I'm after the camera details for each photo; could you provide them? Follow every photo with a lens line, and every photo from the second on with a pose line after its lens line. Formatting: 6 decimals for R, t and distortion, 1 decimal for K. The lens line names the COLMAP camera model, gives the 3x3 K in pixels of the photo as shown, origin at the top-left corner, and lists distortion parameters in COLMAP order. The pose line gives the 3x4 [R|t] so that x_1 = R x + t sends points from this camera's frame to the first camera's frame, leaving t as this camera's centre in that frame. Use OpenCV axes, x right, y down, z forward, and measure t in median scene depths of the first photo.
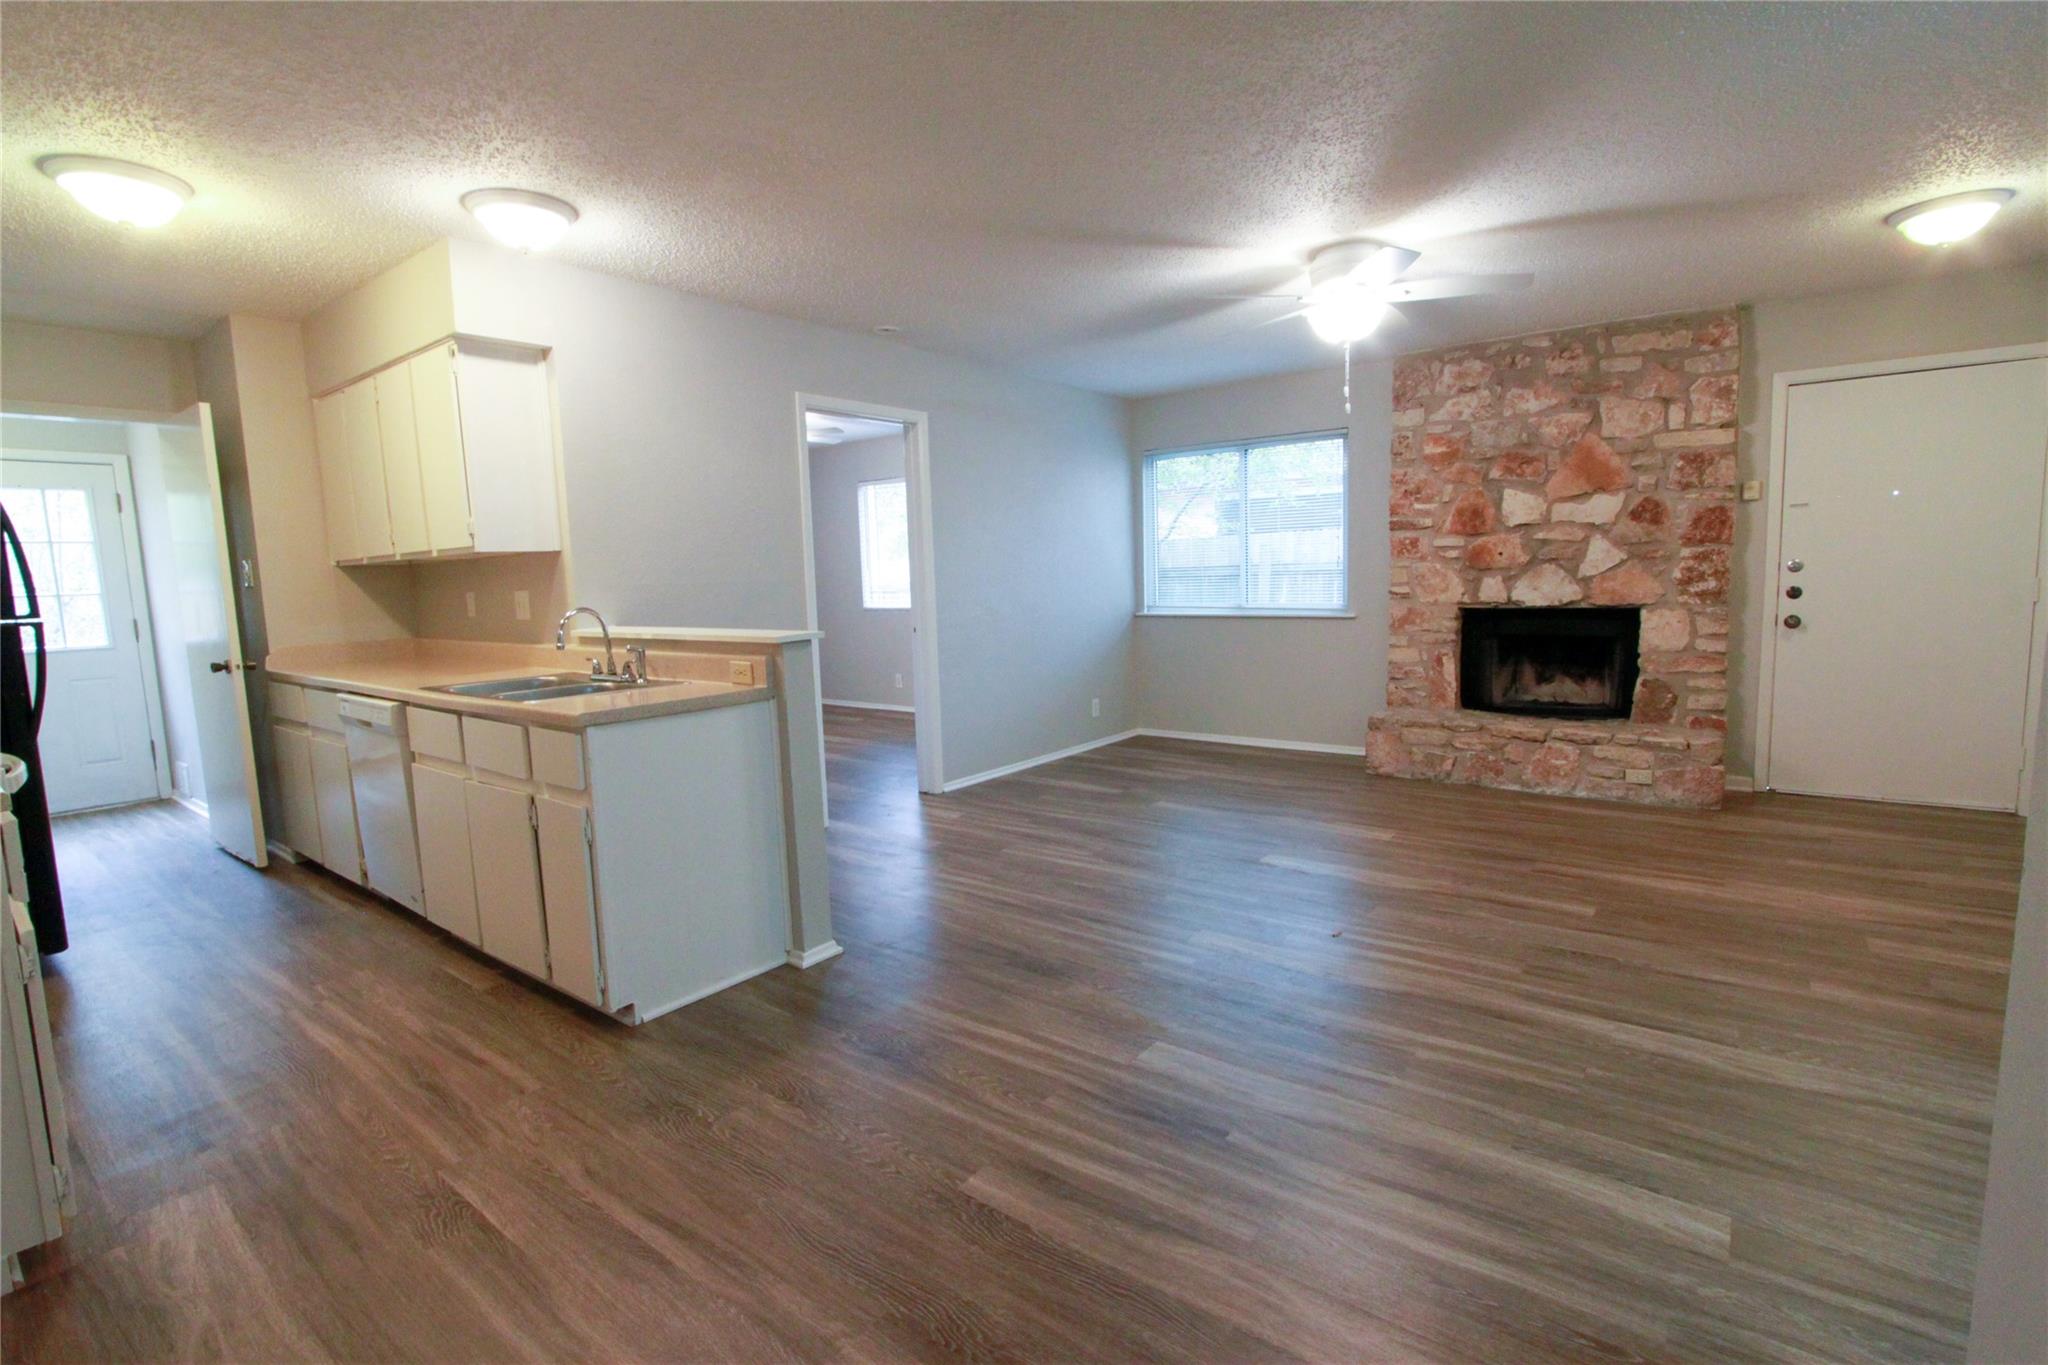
lens RADIAL K [[945.4, 0, 1025.9], [0, 945.4, 683.5], [0, 0, 1]] dist [-0.016539, 0.001430]
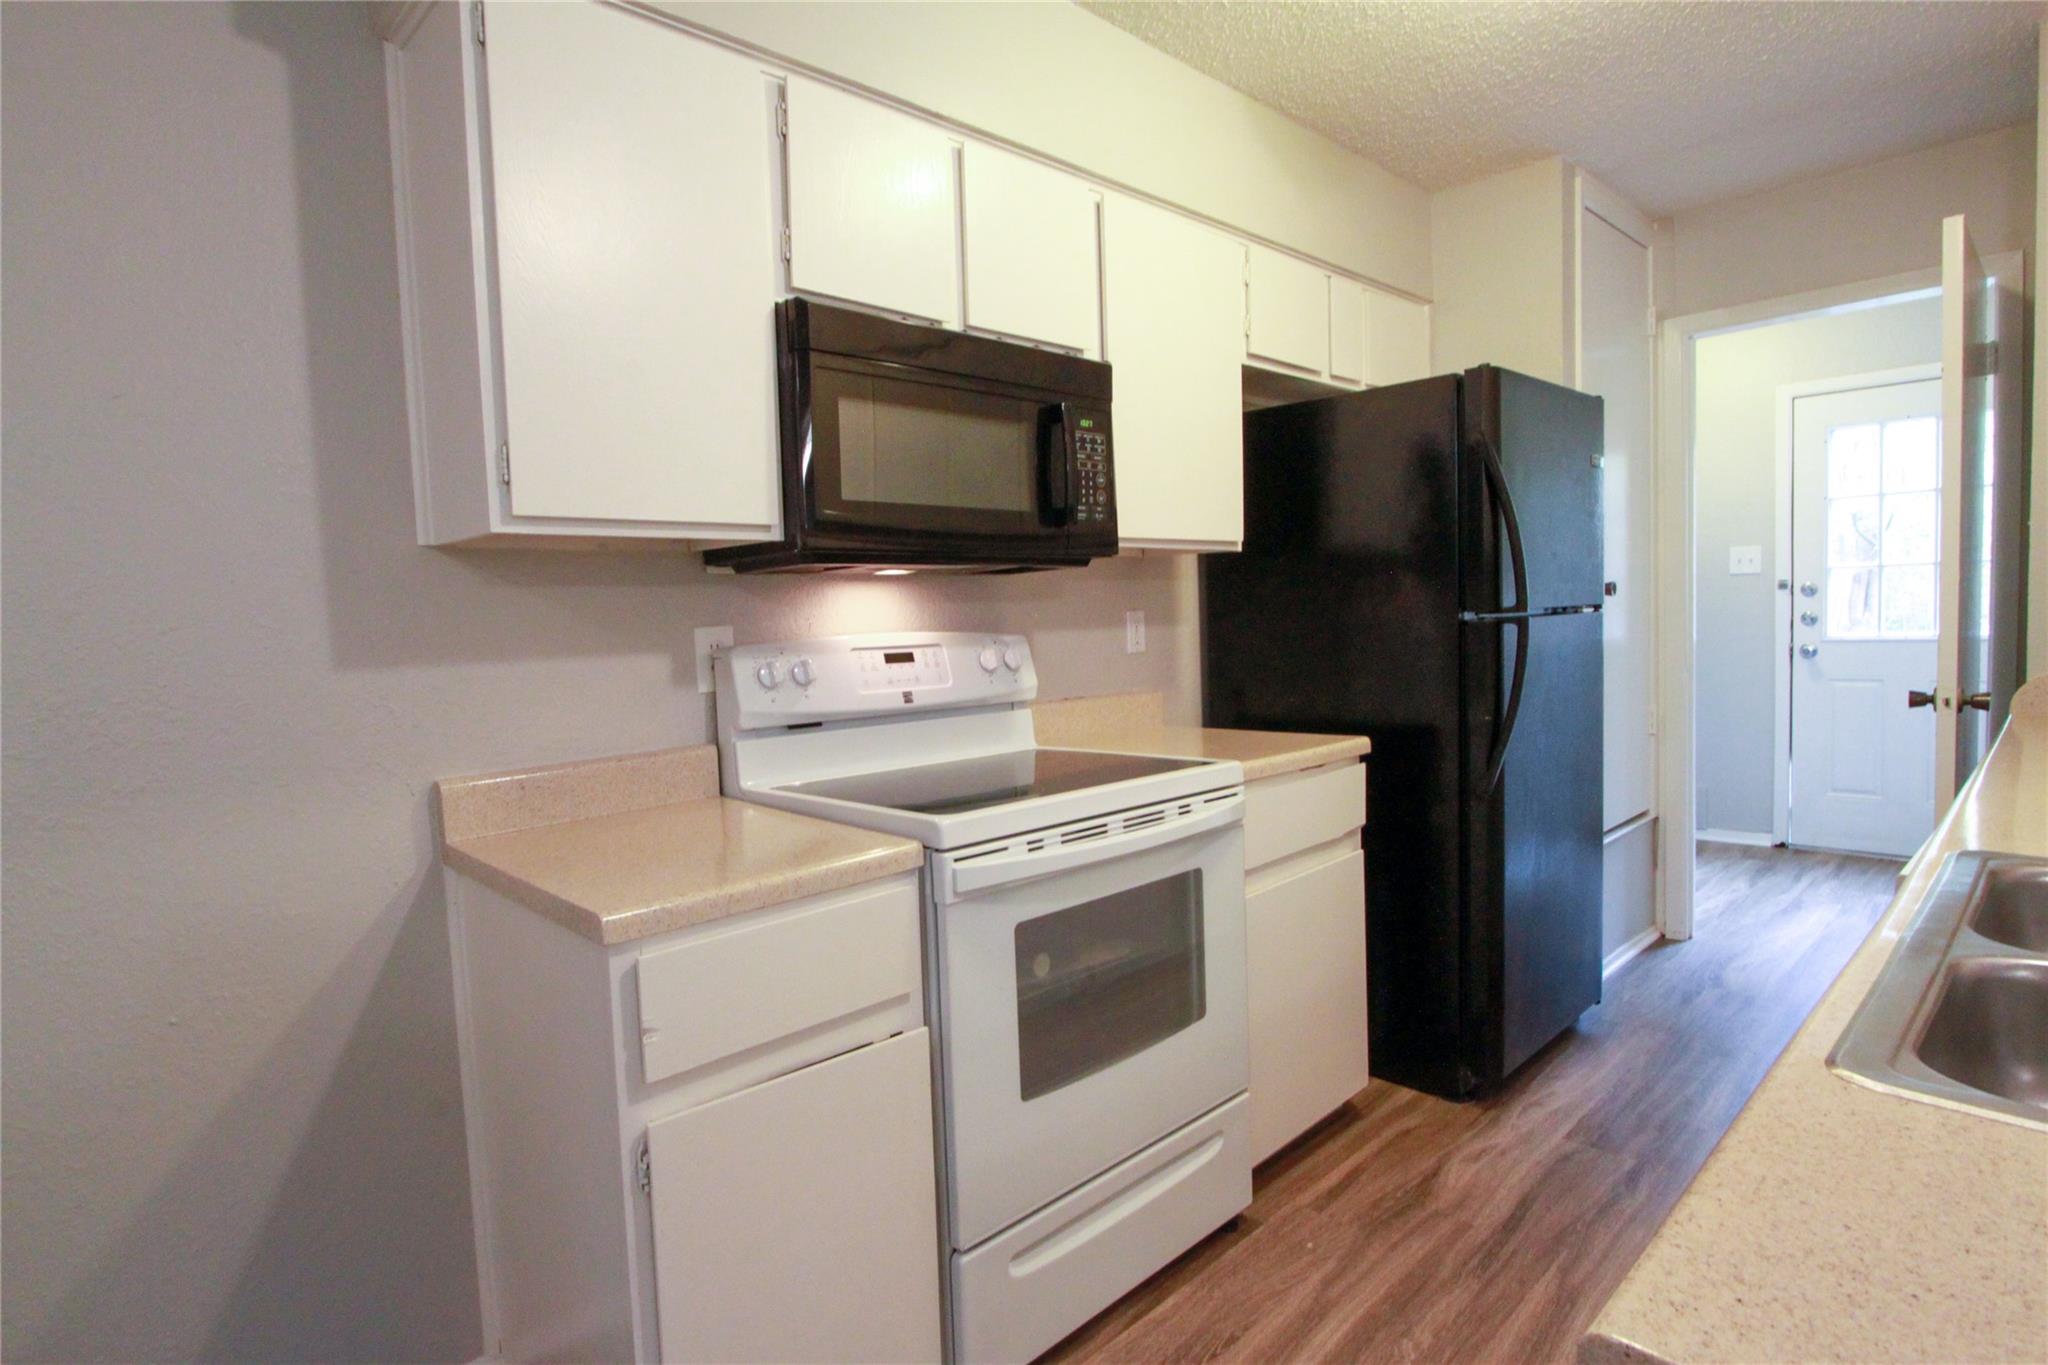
lens RADIAL K [[1055.6, 0, 1024.0], [0, 1055.6, 682.5], [0, 0, 1]] dist [-0.017871, 0.000853]
pose [[-0.143463, 0.104625, -0.984110, -0.145123], [-0.070943, 0.990751, 0.115673, -0.052062], [0.987110, 0.086411, -0.134713, 0.466913]]
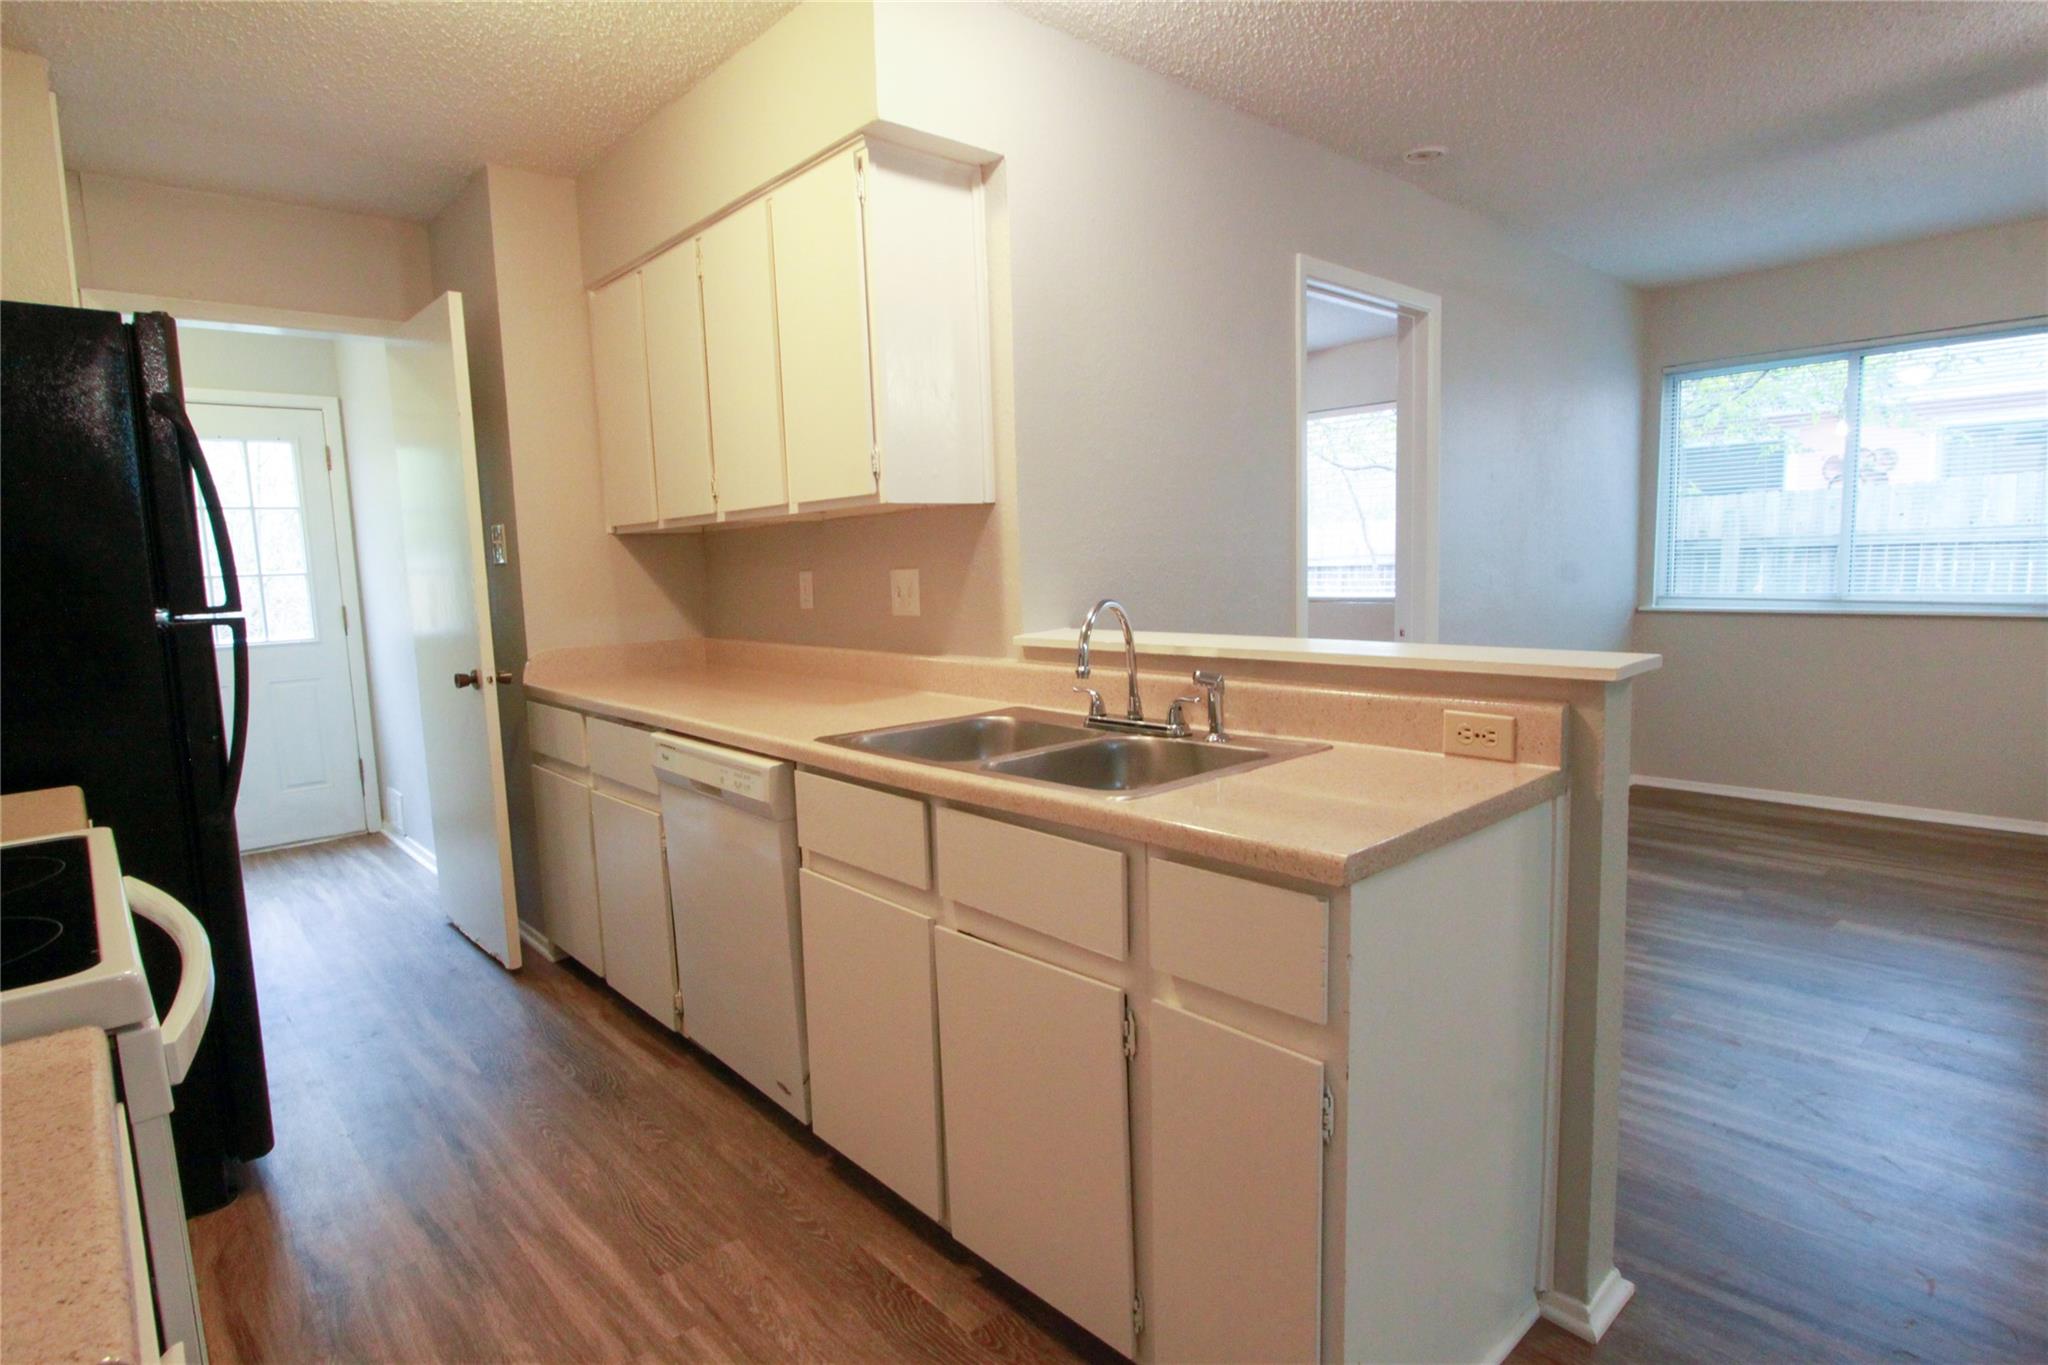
lens RADIAL K [[1055.6, 0, 1024.0], [0, 1055.6, 682.5], [0, 0, 1]] dist [-0.017871, 0.000853]
pose [[0.985428, 0.019472, -0.168977, -0.276437], [-0.018665, 0.999806, 0.006365, -0.023757], [0.169068, -0.003119, 0.985599, 0.259645]]
